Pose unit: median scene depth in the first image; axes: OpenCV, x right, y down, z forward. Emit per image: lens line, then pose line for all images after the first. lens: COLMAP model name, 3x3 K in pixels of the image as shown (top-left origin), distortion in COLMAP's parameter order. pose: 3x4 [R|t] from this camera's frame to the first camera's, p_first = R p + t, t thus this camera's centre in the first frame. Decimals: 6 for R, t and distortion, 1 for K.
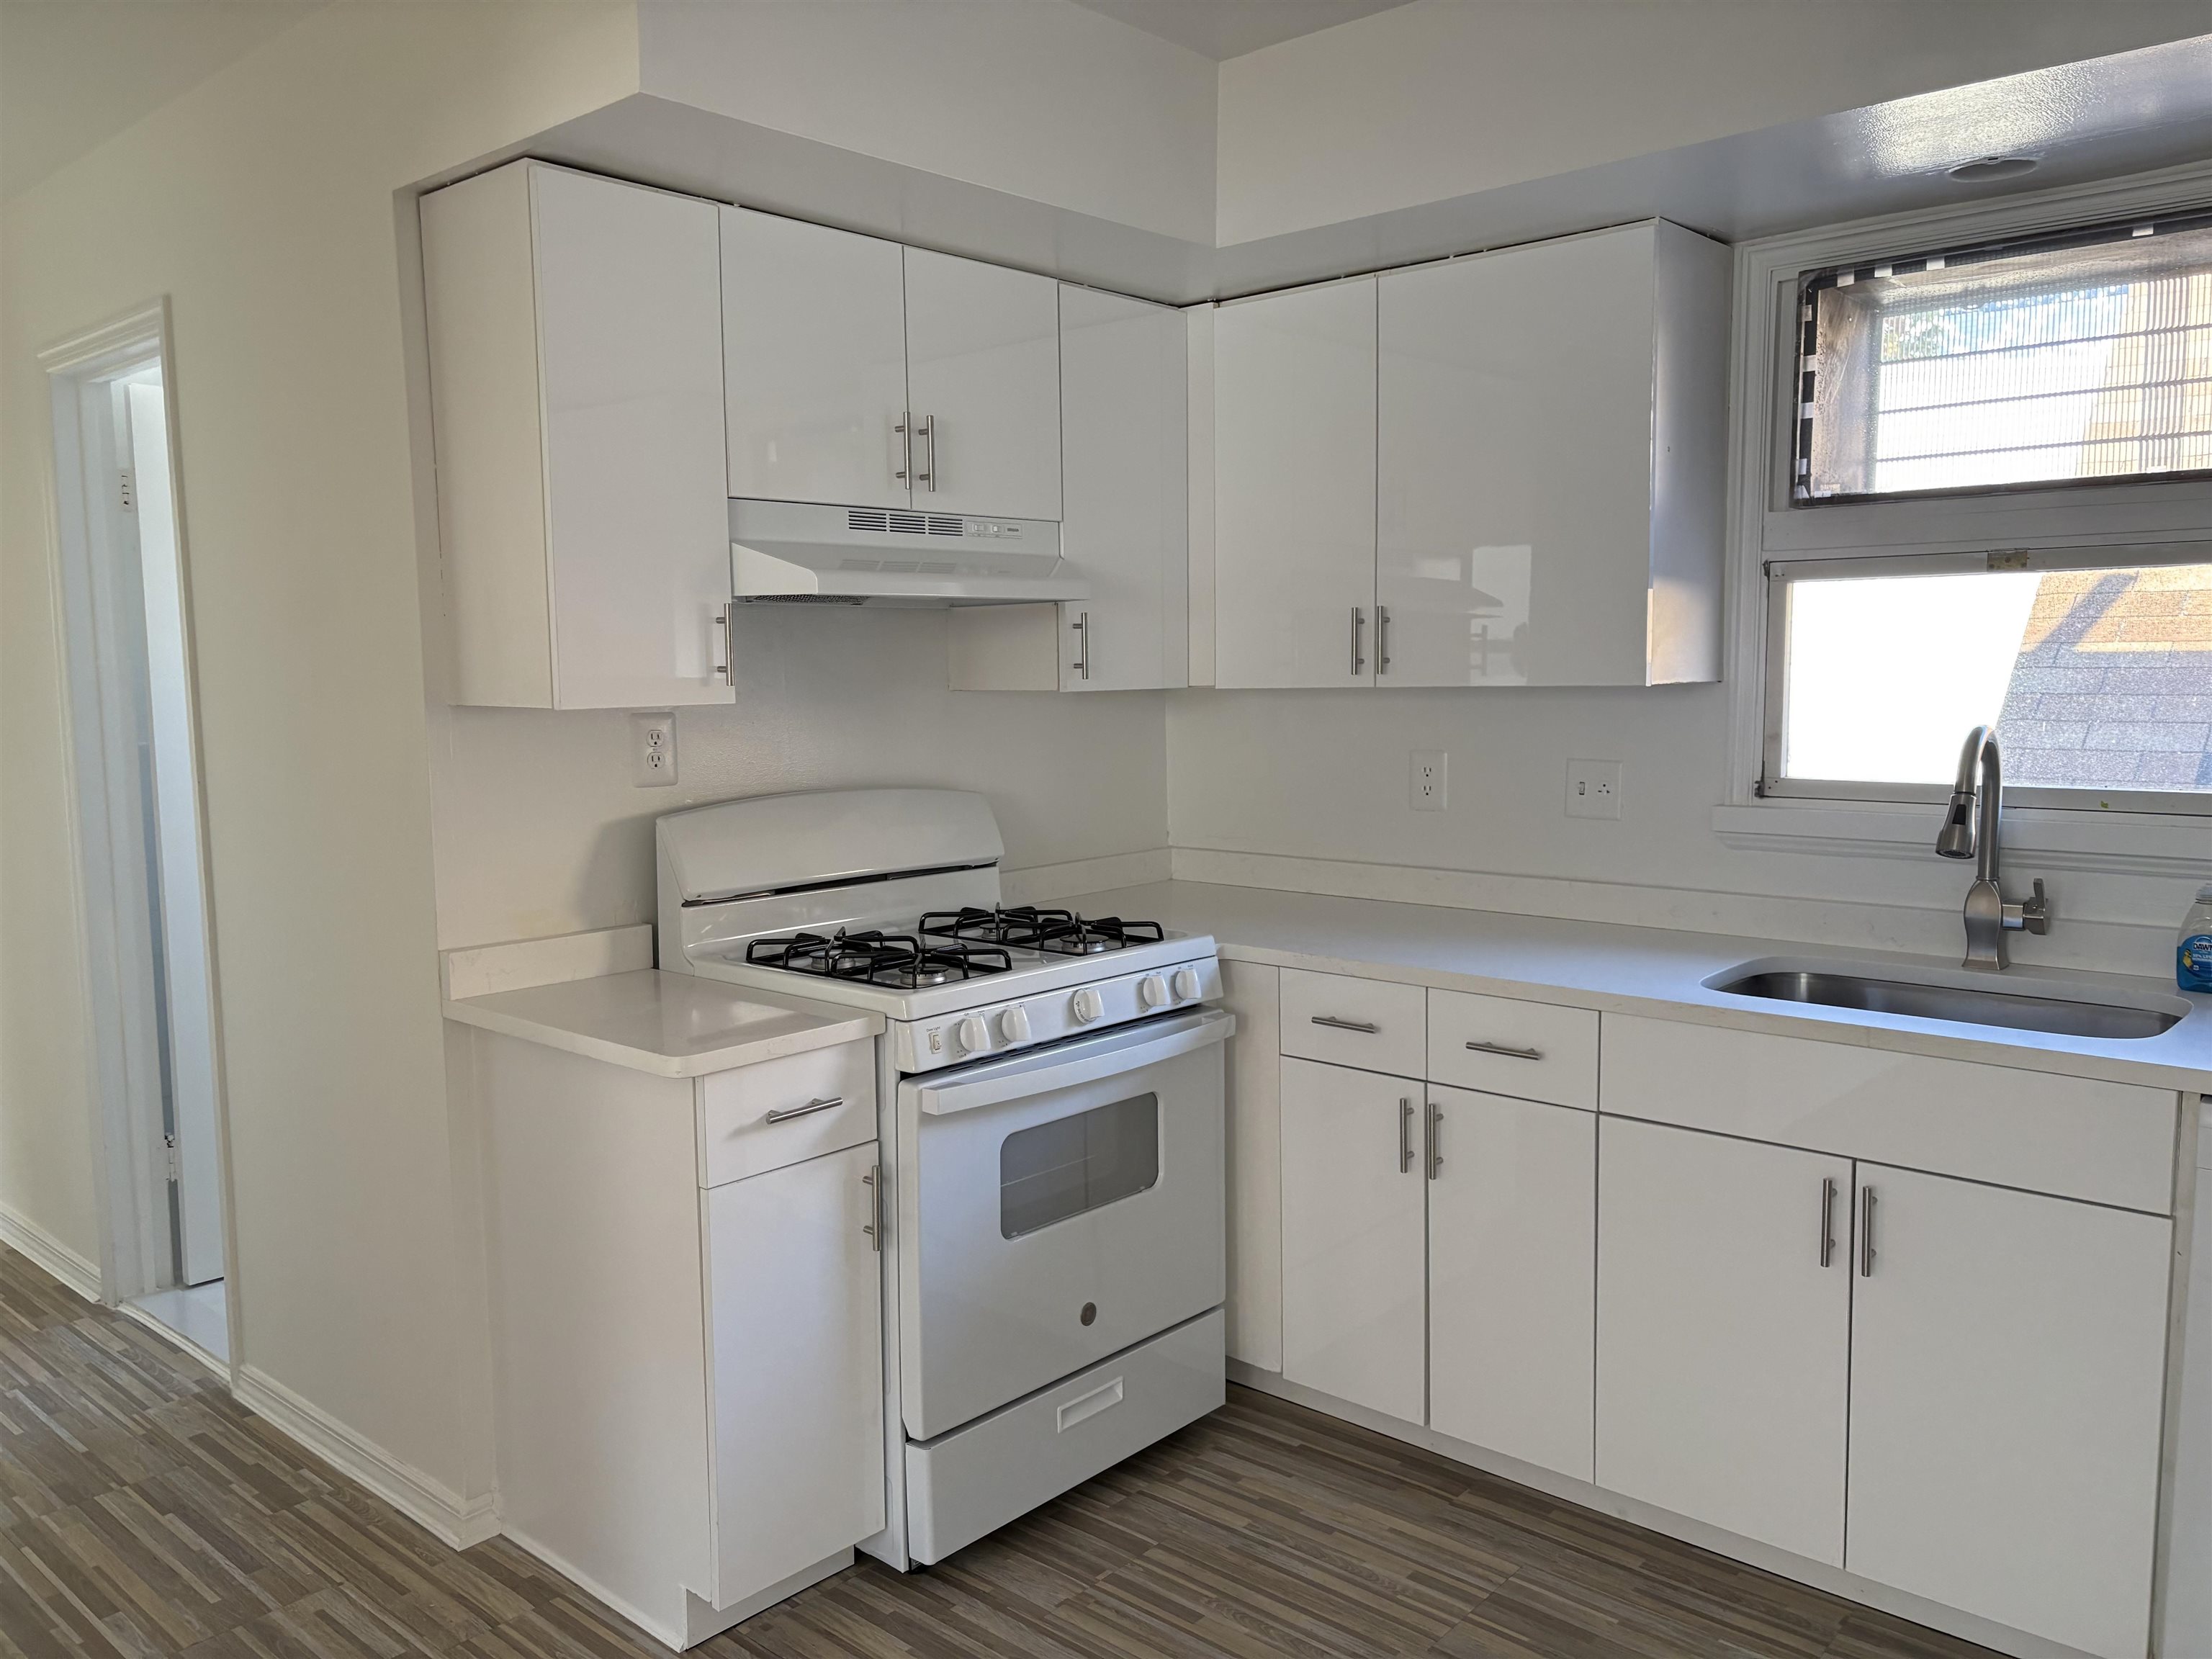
lens RADIAL K [[1646.8, 0, 1094.8], [0, 1646.8, 832.1], [0, 0, 1]] dist [0.040406, -0.055025]
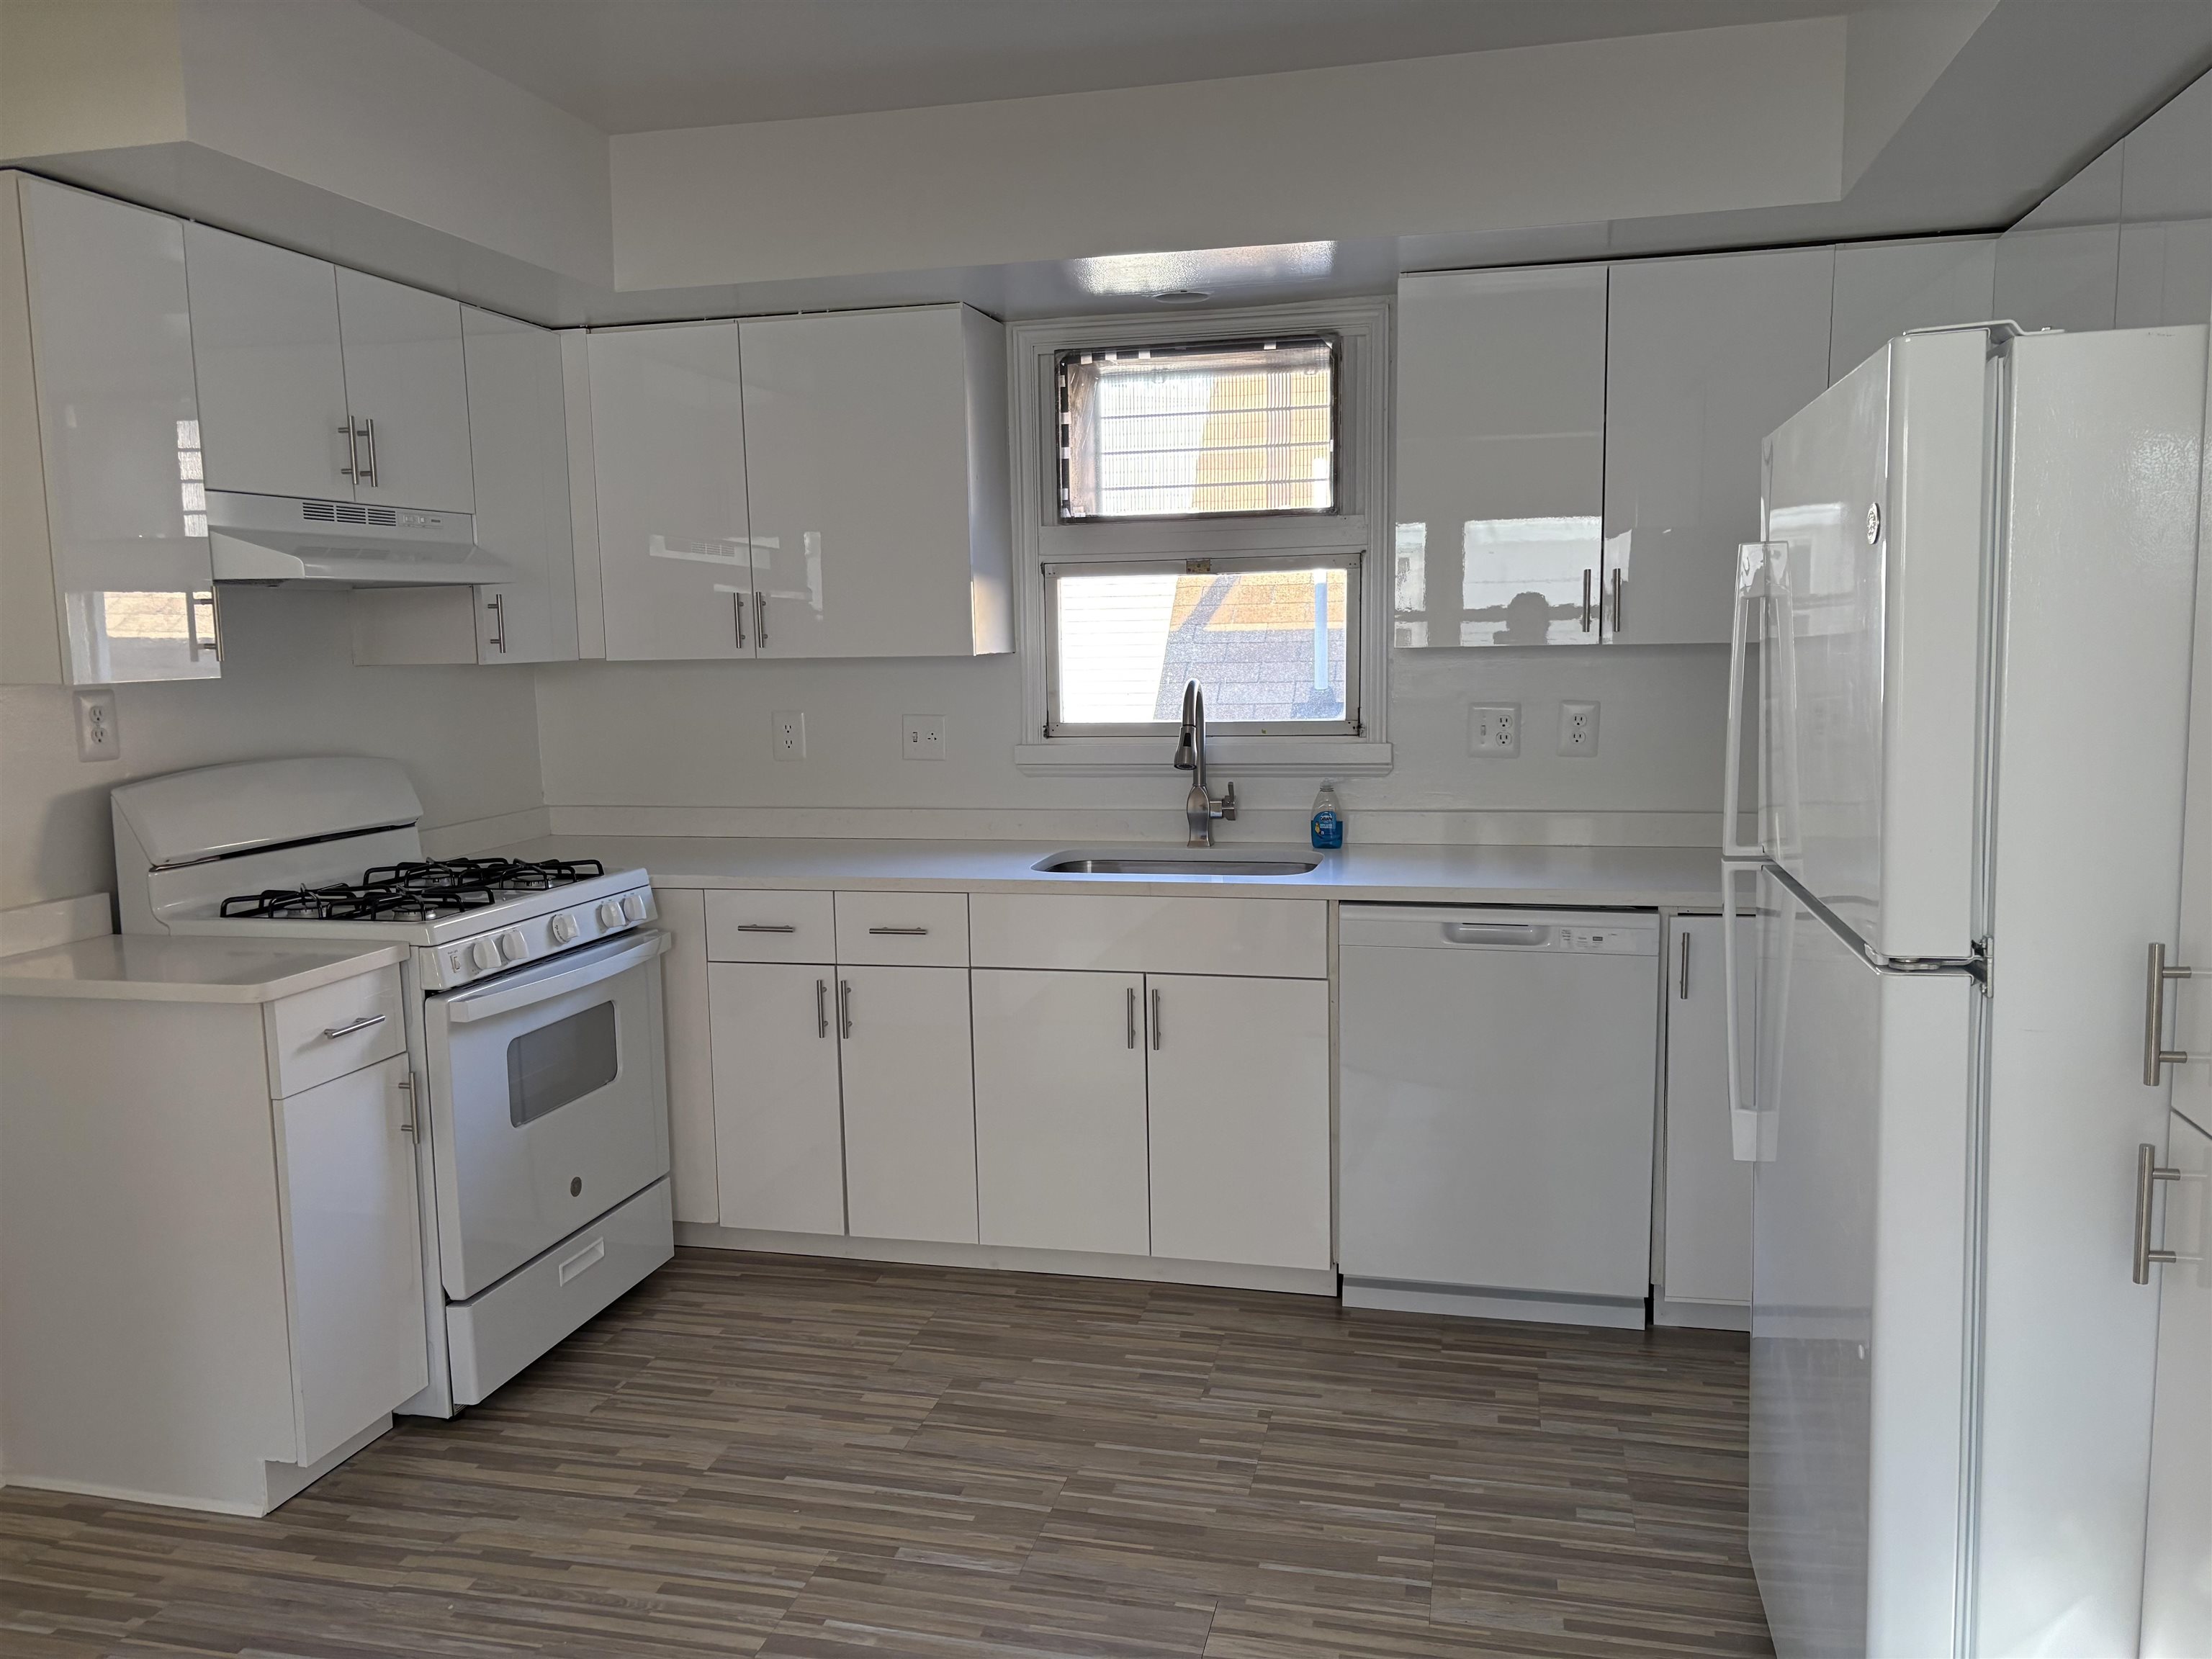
lens RADIAL K [[1646.8, 0, 1102.6], [0, 1646.8, 844.0], [0, 0, 1]] dist [0.040406, -0.055025]
pose [[0.881058, -0.064196, 0.468631, -0.207137], [0.055693, 0.997935, 0.031997, 0.027104], [-0.469717, -0.002092, 0.882814, -0.224987]]
